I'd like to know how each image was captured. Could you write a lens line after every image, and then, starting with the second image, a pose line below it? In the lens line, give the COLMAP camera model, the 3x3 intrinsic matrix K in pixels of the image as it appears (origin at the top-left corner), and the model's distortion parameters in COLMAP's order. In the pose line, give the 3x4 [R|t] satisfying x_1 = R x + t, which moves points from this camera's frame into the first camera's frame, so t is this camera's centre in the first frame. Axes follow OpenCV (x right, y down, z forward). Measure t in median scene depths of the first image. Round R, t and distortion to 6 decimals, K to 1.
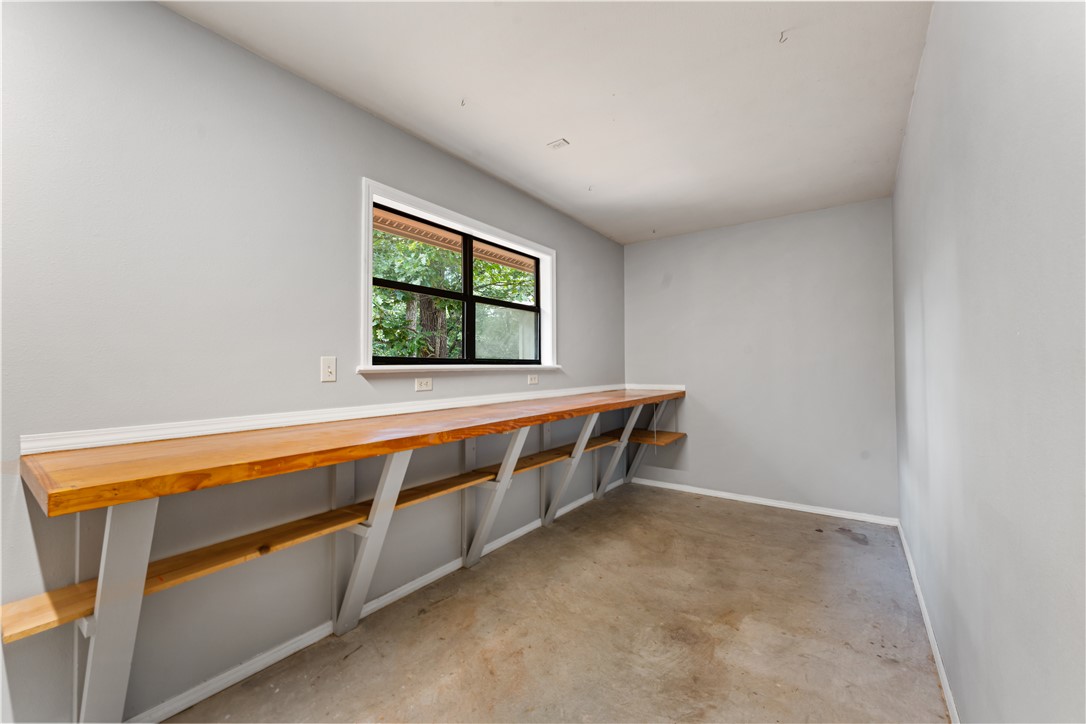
lens RADIAL K [[434.1, 0, 534.0], [0, 434.1, 358.1], [0, 0, 1]] dist [0.000072, -0.000118]
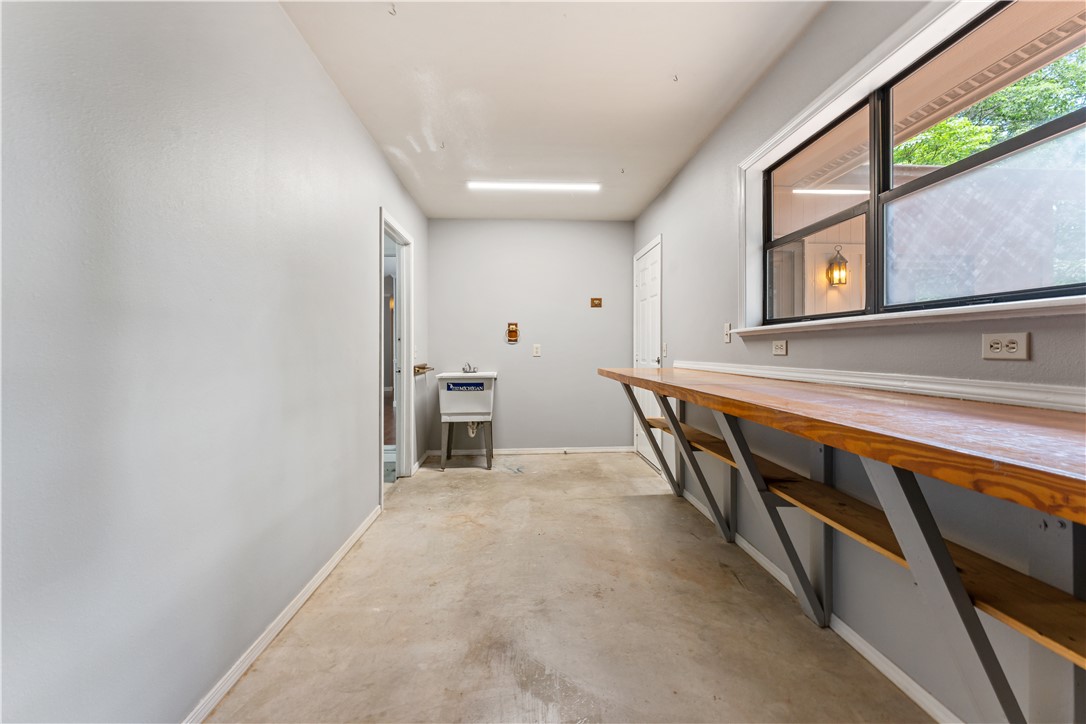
lens RADIAL K [[434.1, 0, 538.4], [0, 434.1, 356.2], [0, 0, 1]] dist [0.000072, -0.000118]
pose [[-0.764714, 0.015975, -0.644172, 0.740716], [0.012634, 0.999872, 0.009798, 0.071427], [0.644246, -0.000646, -0.764818, 1.513024]]
